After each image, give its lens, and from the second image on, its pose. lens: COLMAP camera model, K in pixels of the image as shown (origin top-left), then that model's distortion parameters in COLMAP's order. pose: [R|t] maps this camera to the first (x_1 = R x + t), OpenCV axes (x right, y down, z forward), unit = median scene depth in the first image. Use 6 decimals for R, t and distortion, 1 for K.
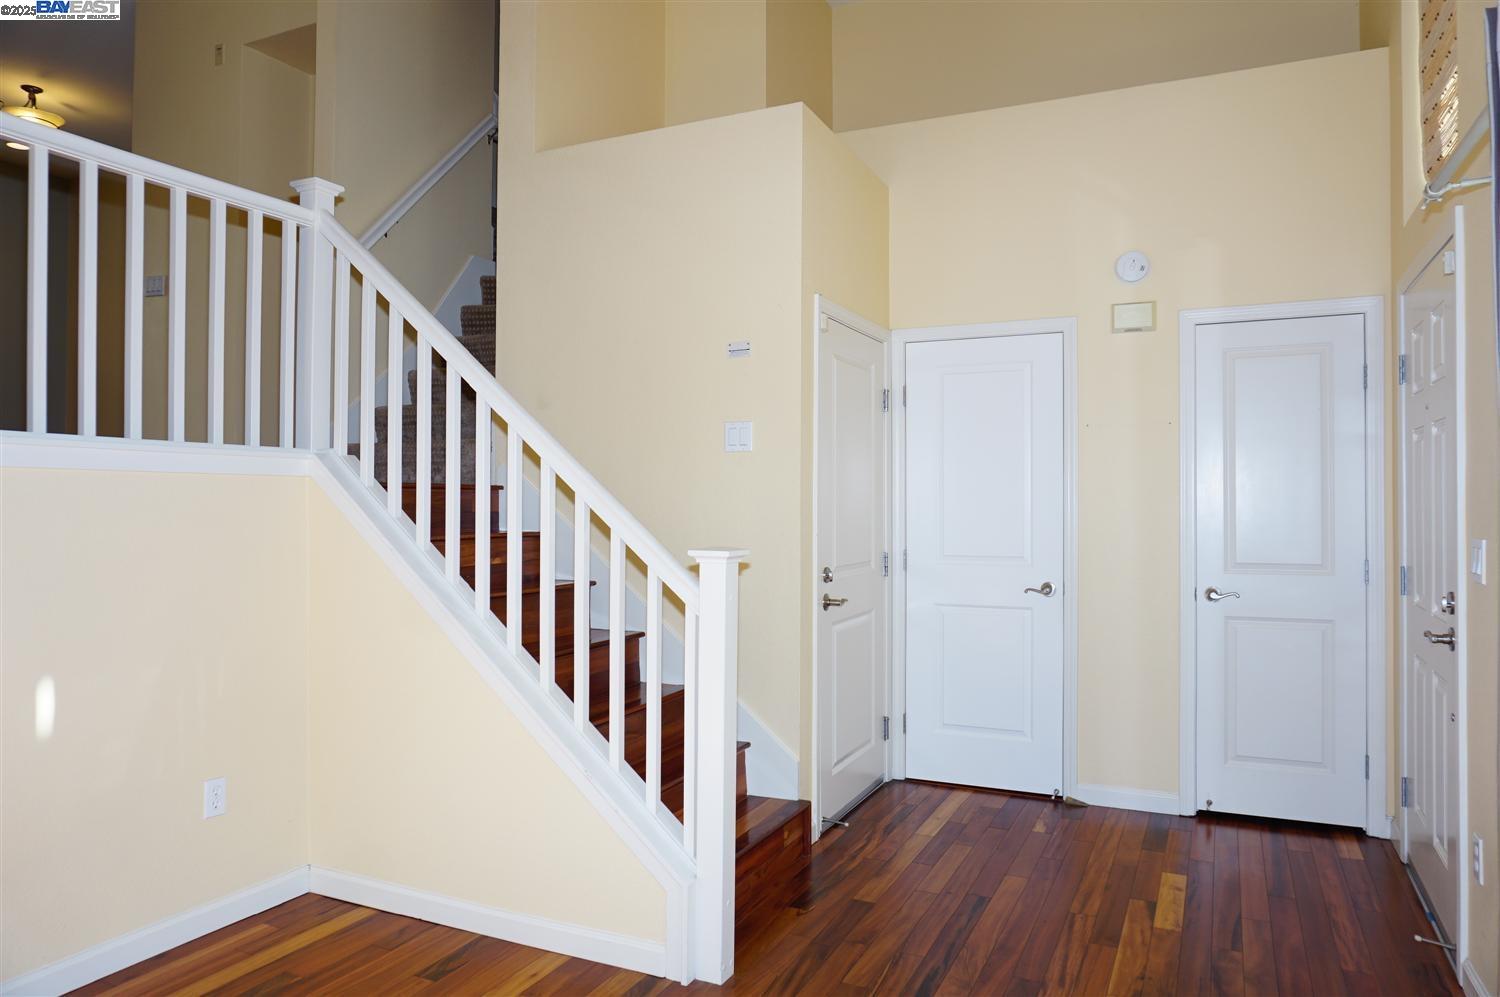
lens RADIAL K [[1001.8, 0, 758.8], [0, 1001.8, 485.4], [0, 0, 1]] dist [-0.044399, 0.030164]
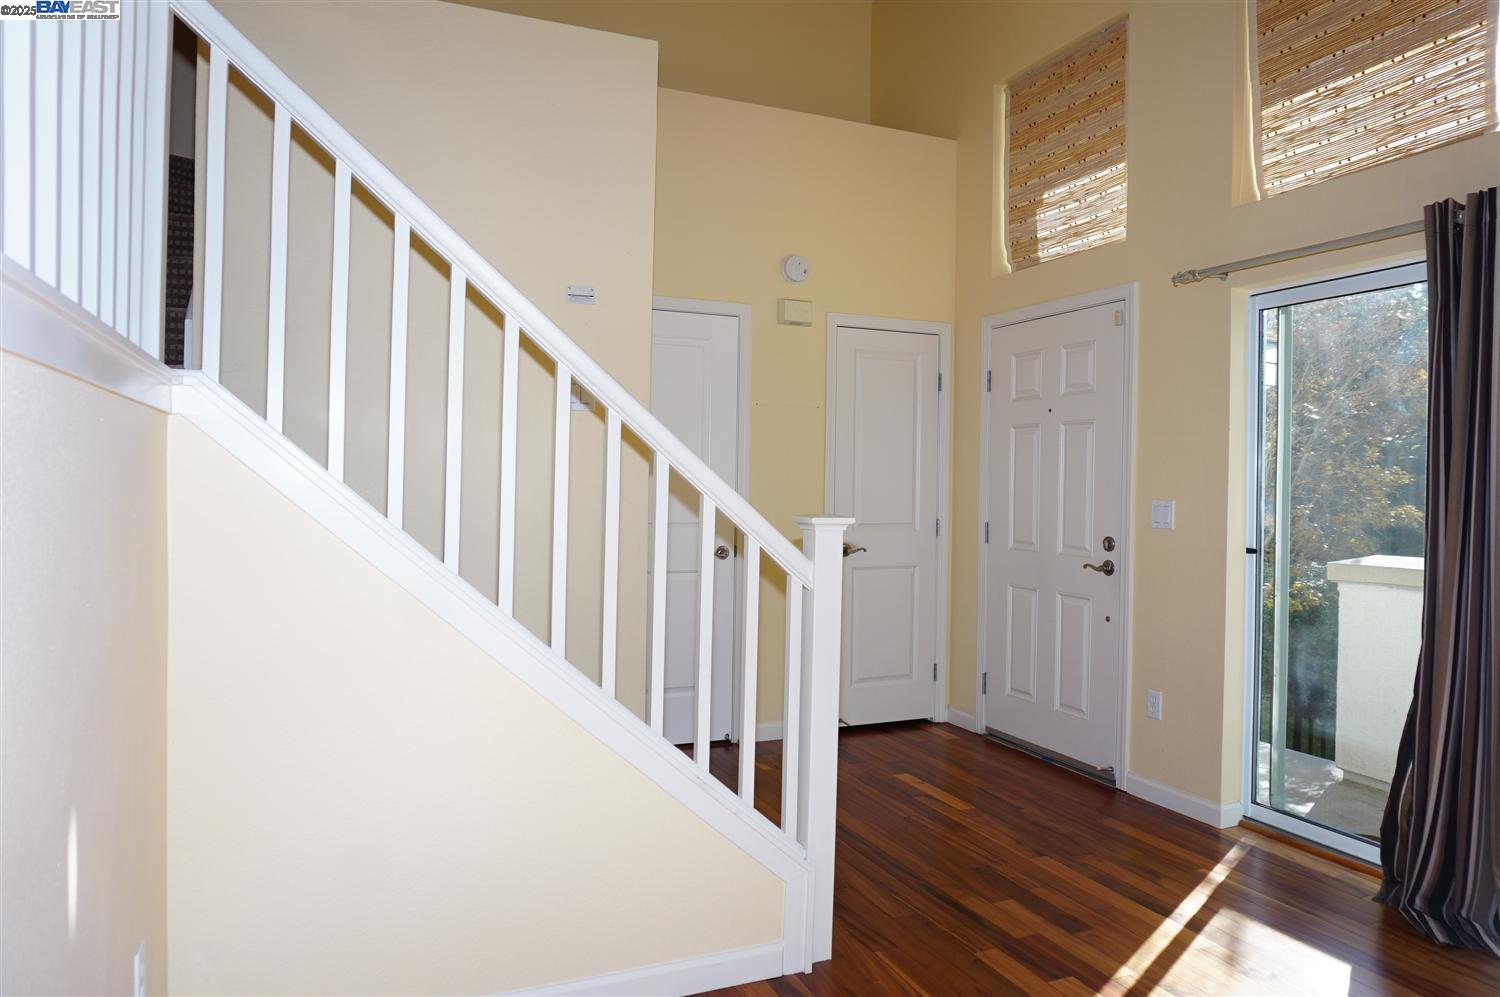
lens RADIAL K [[1001.8, 0, 757.9], [0, 1001.8, 487.3], [0, 0, 1]] dist [-0.044399, 0.030164]
pose [[0.658570, 0.002460, 0.752516, -0.747284], [-0.027032, 0.999427, 0.020390, 0.015008], [-0.752034, -0.033770, 0.658258, 0.379082]]
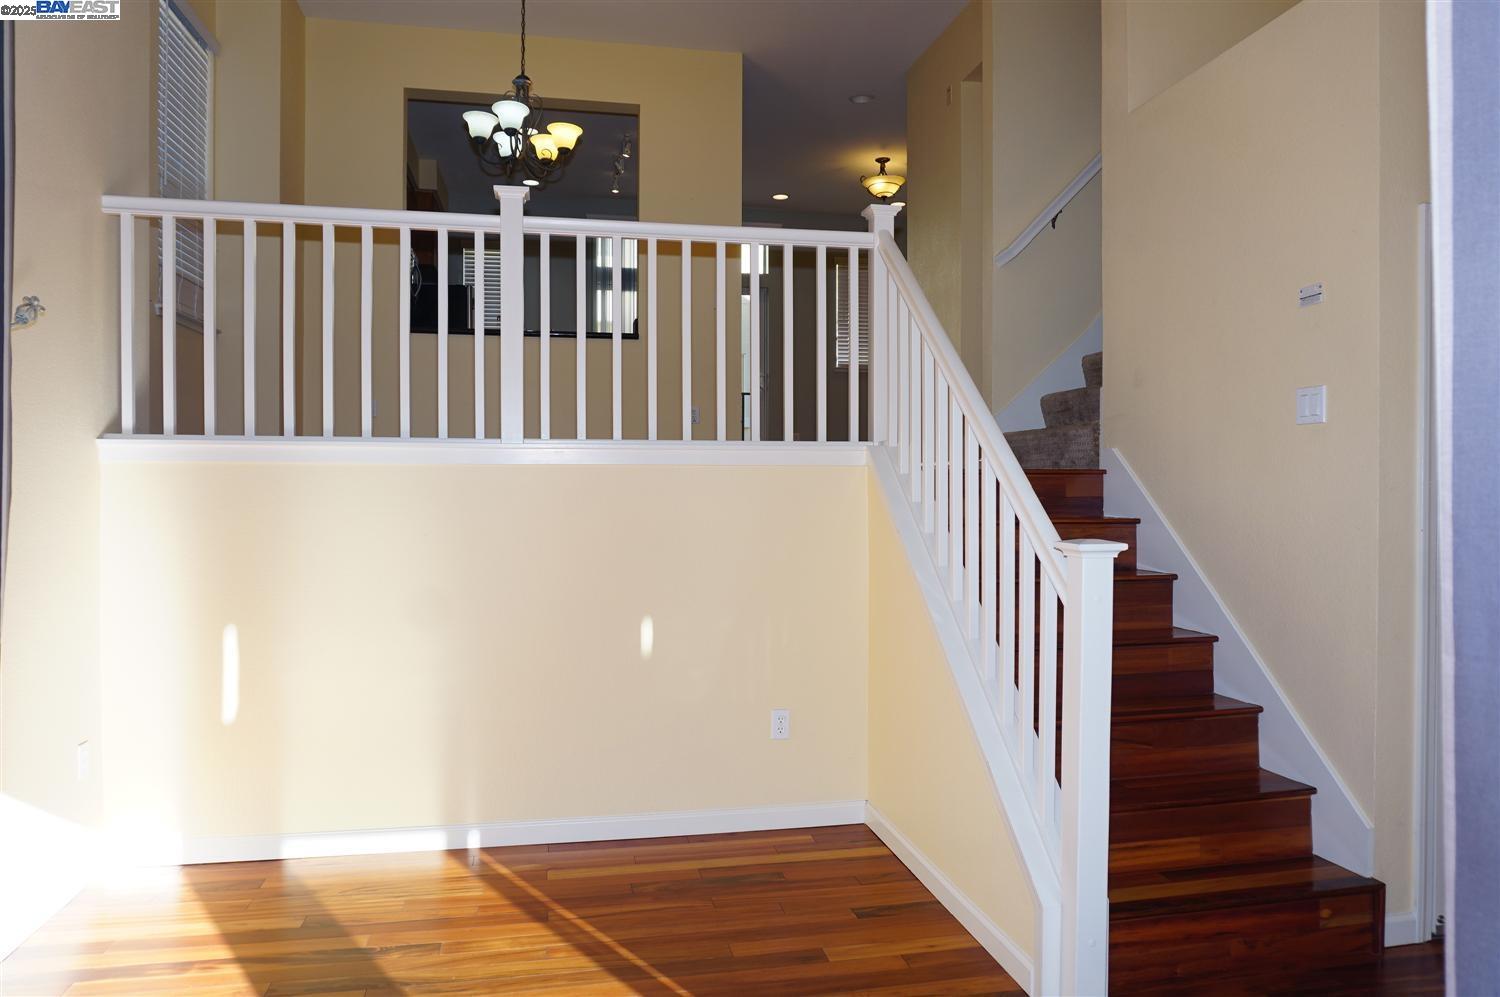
lens RADIAL K [[1001.8, 0, 746.4], [0, 1001.8, 488.3], [0, 0, 1]] dist [-0.044399, 0.030164]
pose [[0.602003, -0.001101, -0.798493, 0.434842], [0.016527, 0.999802, 0.011081, 0.001819], [0.798323, -0.019867, 0.601902, 0.208921]]
